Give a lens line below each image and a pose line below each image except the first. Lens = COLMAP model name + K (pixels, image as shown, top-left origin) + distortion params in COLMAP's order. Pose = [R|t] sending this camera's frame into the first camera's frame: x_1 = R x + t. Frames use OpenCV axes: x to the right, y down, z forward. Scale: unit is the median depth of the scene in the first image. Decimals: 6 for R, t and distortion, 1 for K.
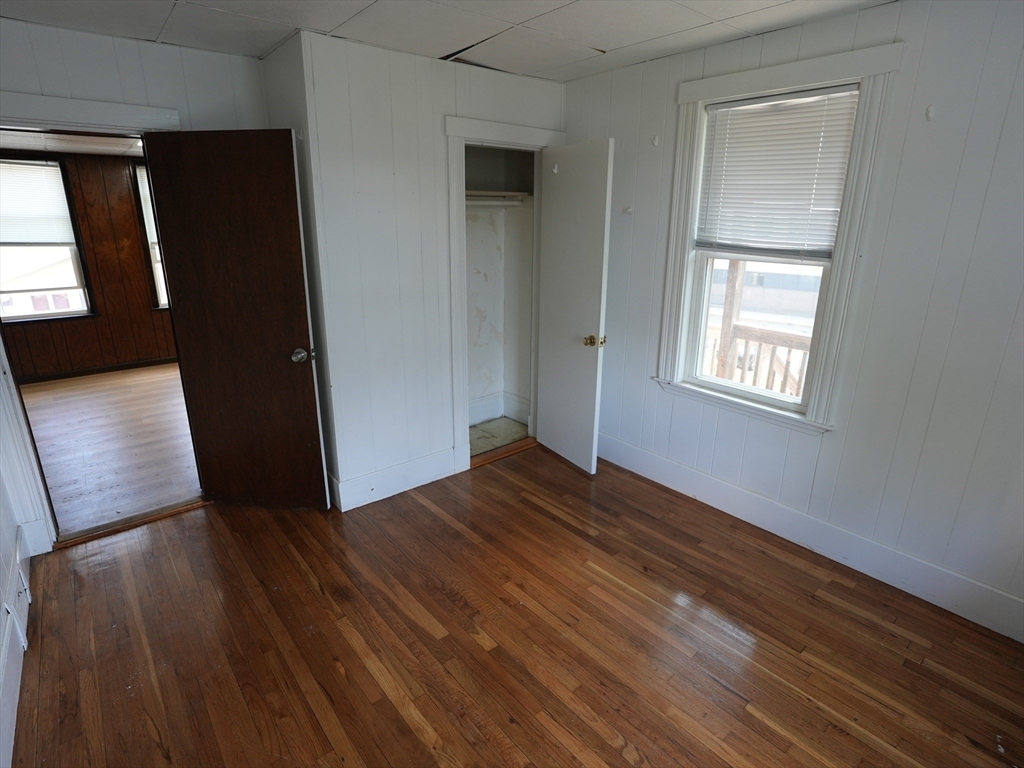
lens RADIAL K [[533.1, 0, 512.0], [0, 533.1, 384.0], [0, 0, 1]] dist [-0.075330, 0.029293]
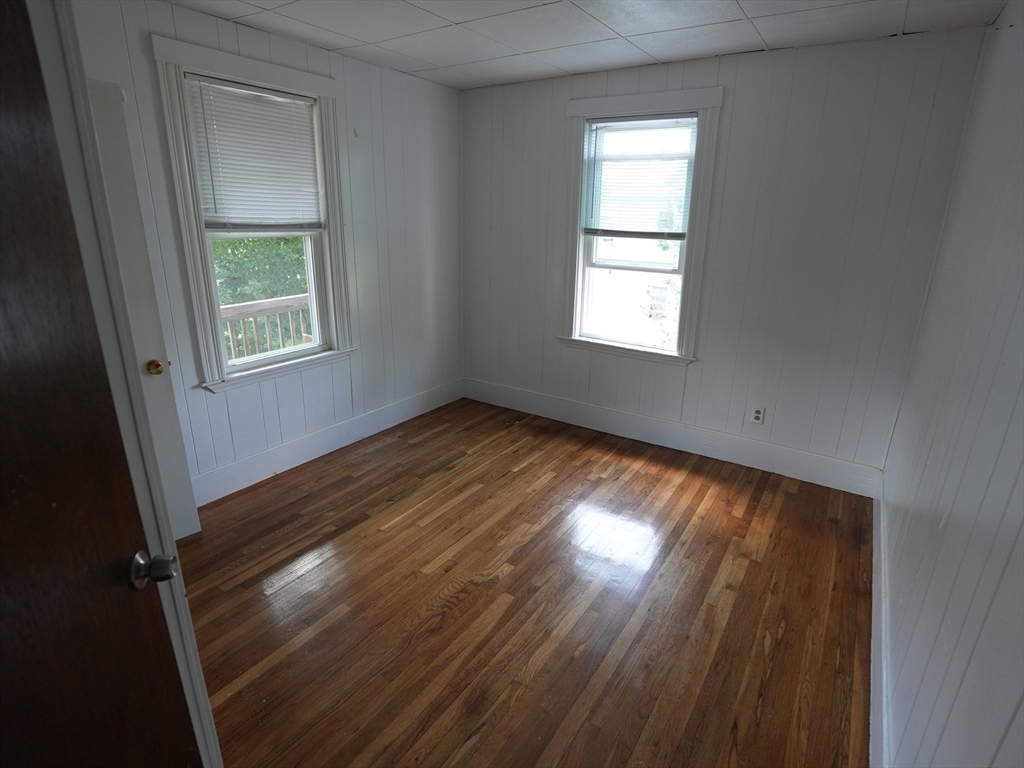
lens RADIAL K [[533.1, 0, 512.0], [0, 533.1, 384.0], [0, 0, 1]] dist [-0.075330, 0.029293]
pose [[-0.280872, -0.309121, 0.908601, -0.880648], [0.263443, 0.885514, 0.382703, -0.279306], [-0.922881, 0.346855, -0.167280, 0.925947]]
